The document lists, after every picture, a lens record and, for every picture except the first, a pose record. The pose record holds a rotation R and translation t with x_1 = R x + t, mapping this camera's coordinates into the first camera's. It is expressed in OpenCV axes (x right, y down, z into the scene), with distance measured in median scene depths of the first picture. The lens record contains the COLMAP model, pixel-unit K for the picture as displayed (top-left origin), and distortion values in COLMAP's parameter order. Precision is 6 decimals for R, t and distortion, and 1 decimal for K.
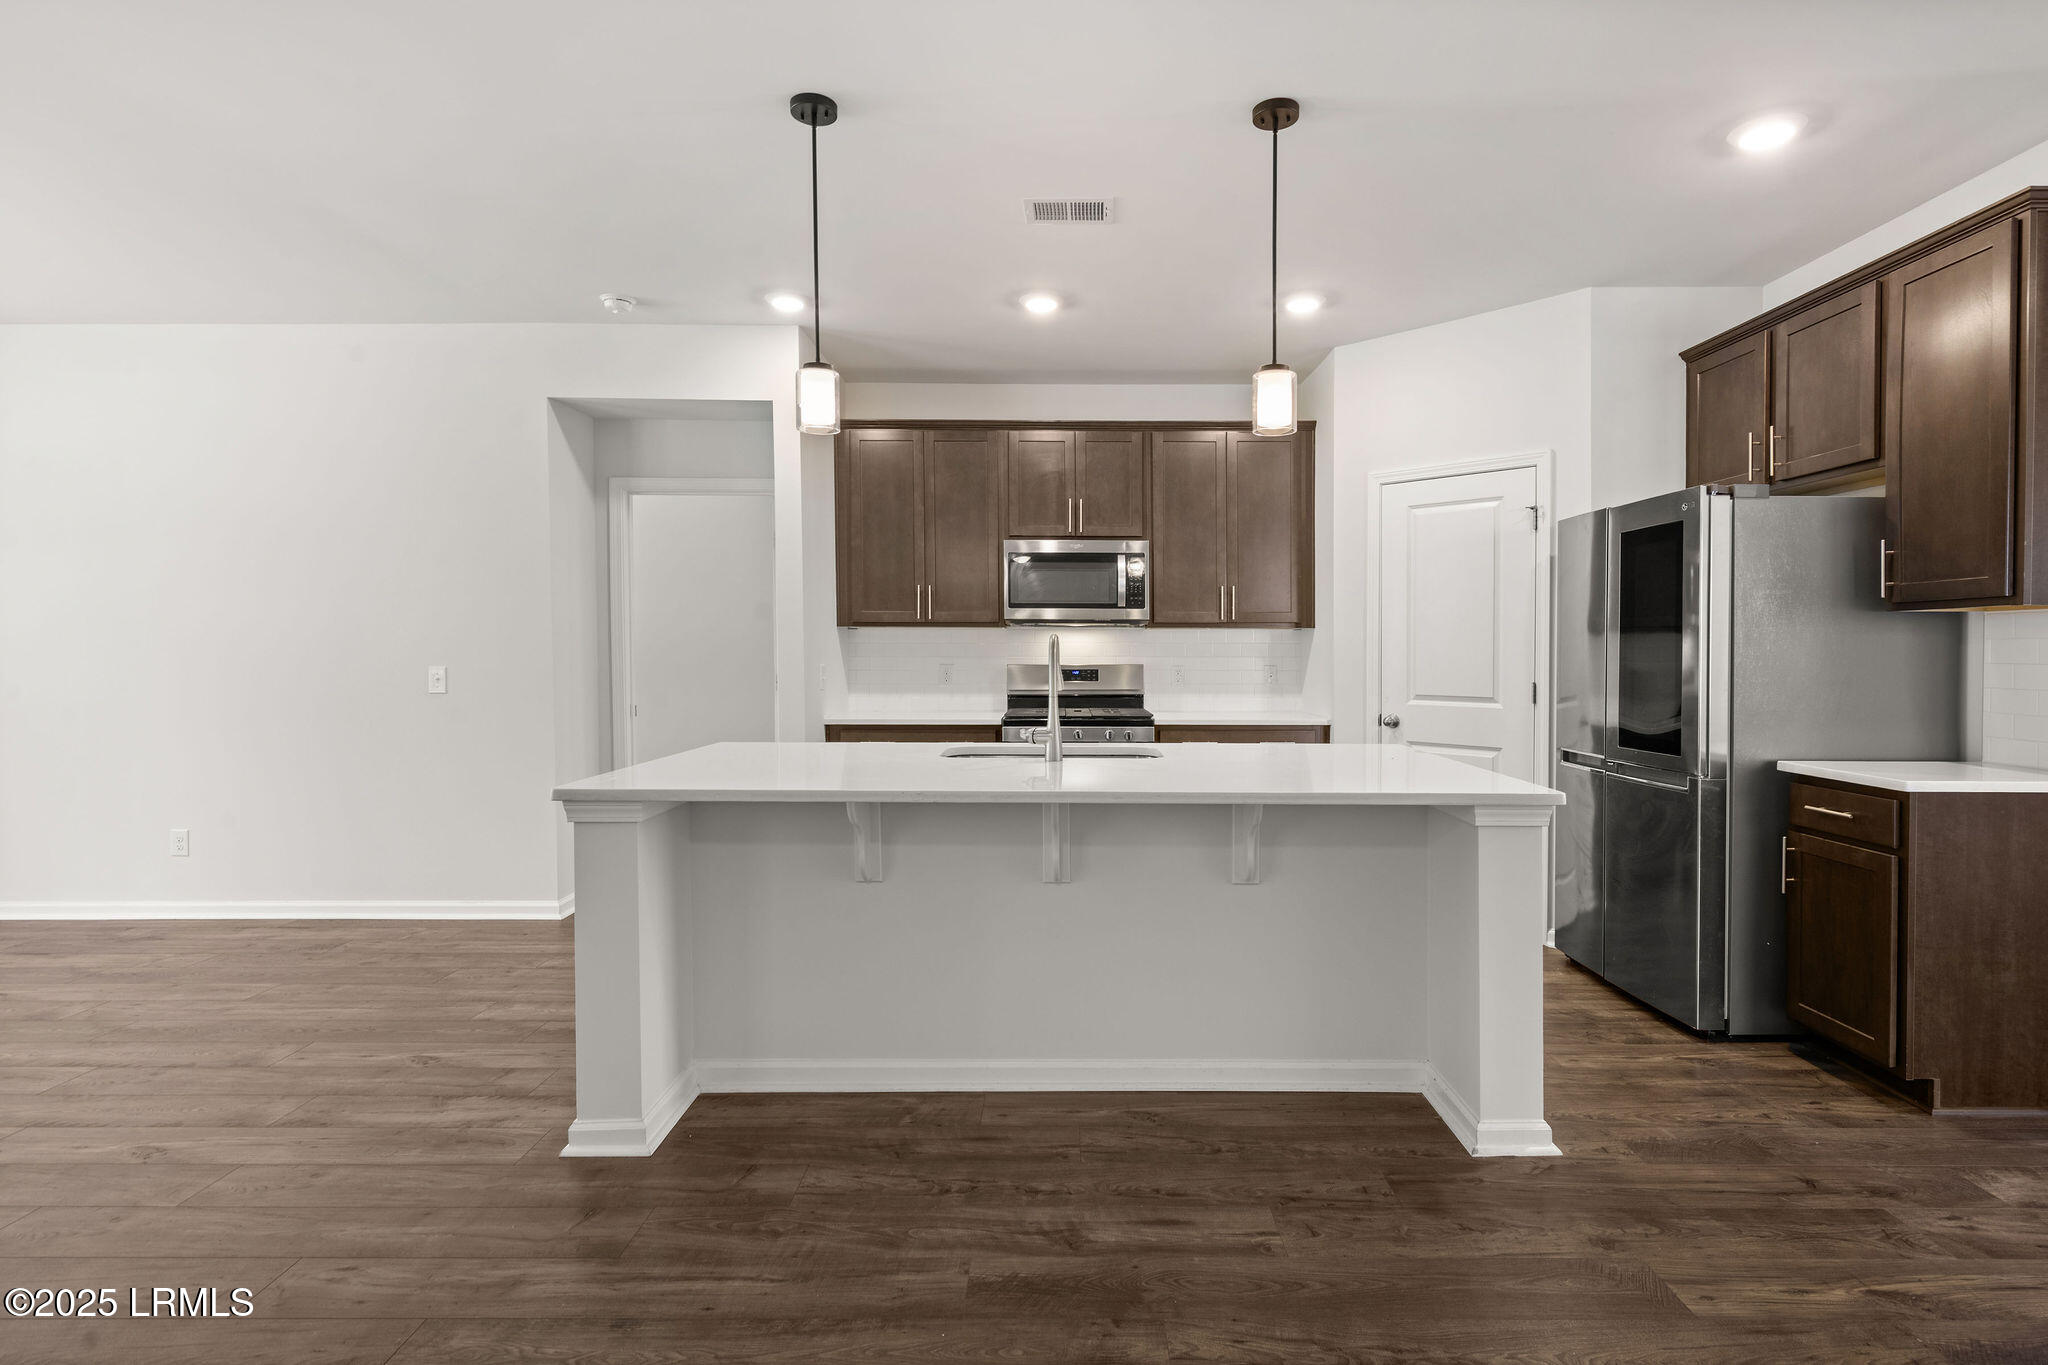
lens RADIAL K [[1018.1, 0, 1052.5], [0, 1018.1, 666.2], [0, 0, 1]] dist [-0.001209, 0.000521]
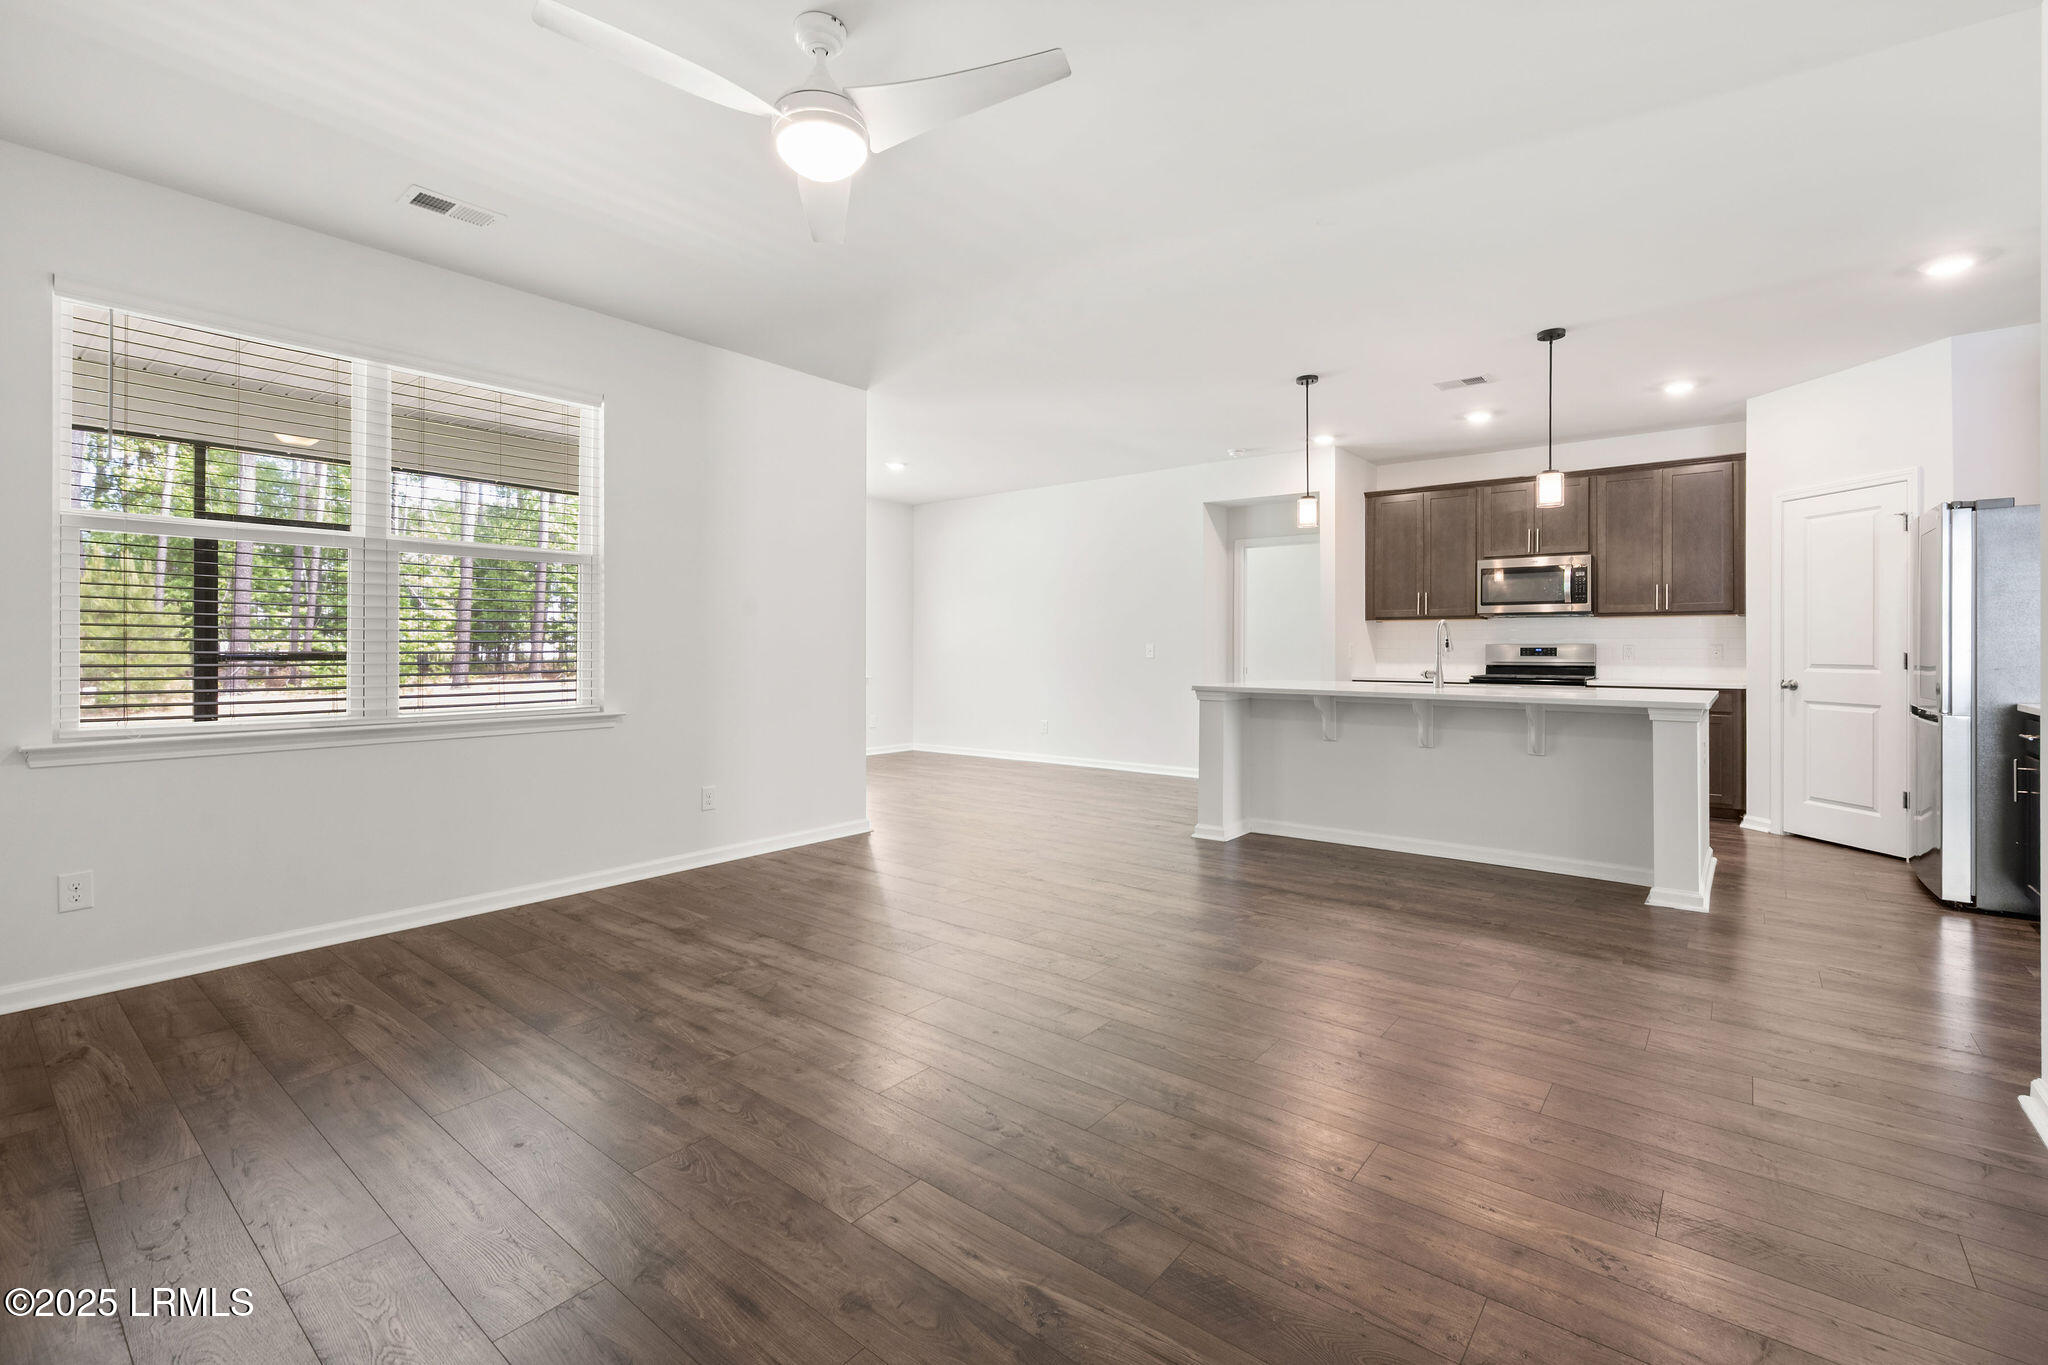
lens RADIAL K [[882.1, 0, 1024.0], [0, 882.1, 682.5], [0, 0, 1]] dist [-0.003029, -0.000134]
pose [[0.777751, 0.023266, -0.628142, 0.290241], [-0.008243, 0.999606, 0.026818, 0.030406], [0.628518, -0.015680, 0.777637, -0.499419]]
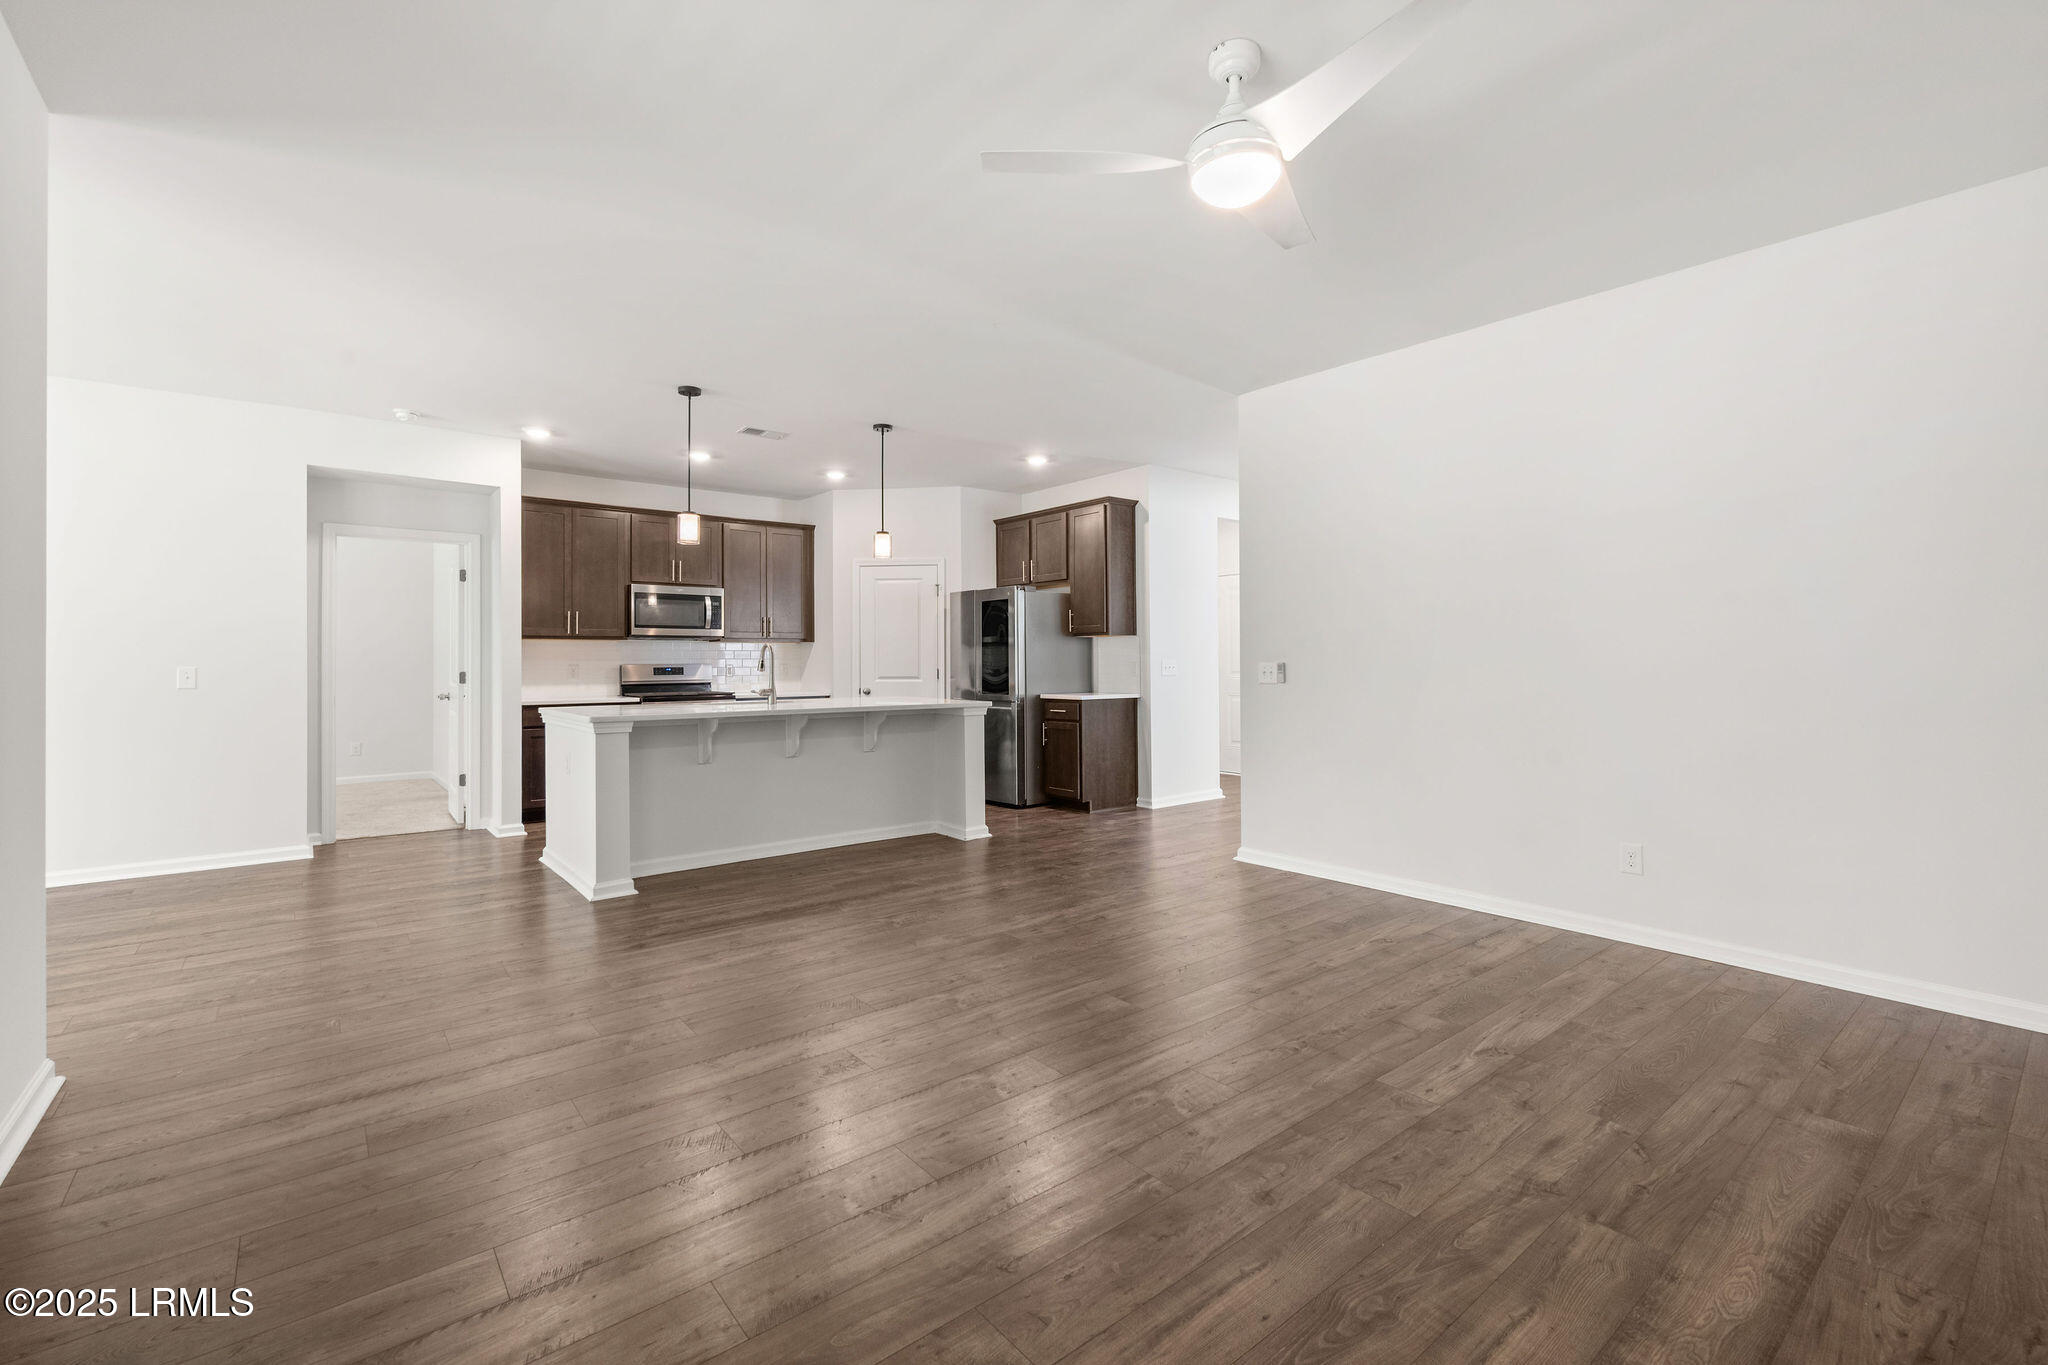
lens RADIAL K [[898.3, 0, 1028.6], [0, 898.3, 647.9], [0, 0, 1]] dist [0.001140, 0.000011]
pose [[0.775463, 0.004116, 0.631379, -0.510337], [0.017309, 0.999464, -0.027775, 0.025946], [-0.631155, 0.032467, 0.774977, -0.509016]]
